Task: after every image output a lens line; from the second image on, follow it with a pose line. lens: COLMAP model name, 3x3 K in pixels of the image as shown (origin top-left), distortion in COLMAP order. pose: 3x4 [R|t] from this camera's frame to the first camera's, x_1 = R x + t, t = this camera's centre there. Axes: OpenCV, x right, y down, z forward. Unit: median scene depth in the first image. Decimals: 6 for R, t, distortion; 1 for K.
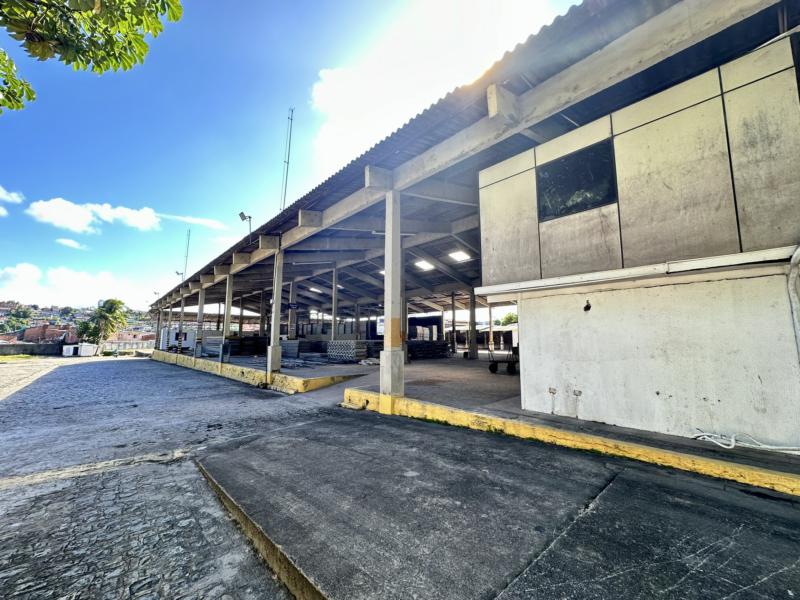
lens RADIAL K [[321.2, 0, 398.1], [0, 321.2, 299.2], [0, 0, 1]] dist [0.001598, 0.000065]
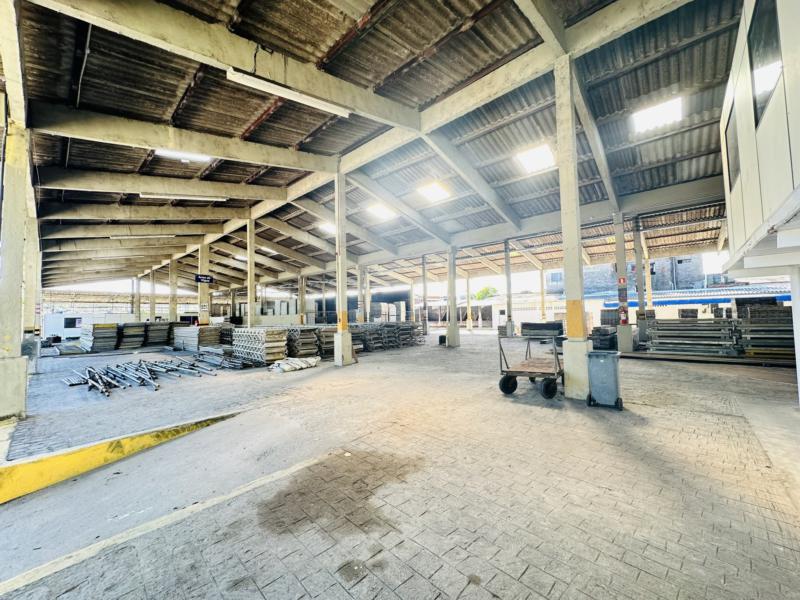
lens RADIAL K [[321.2, 0, 400.6], [0, 321.2, 300.8], [0, 0, 1]] dist [0.001598, 0.000065]
pose [[0.995100, -0.020833, 0.096652, 0.031233], [0.013221, 0.996808, 0.078734, 0.015896], [-0.097984, -0.077071, 0.992199, 0.190861]]
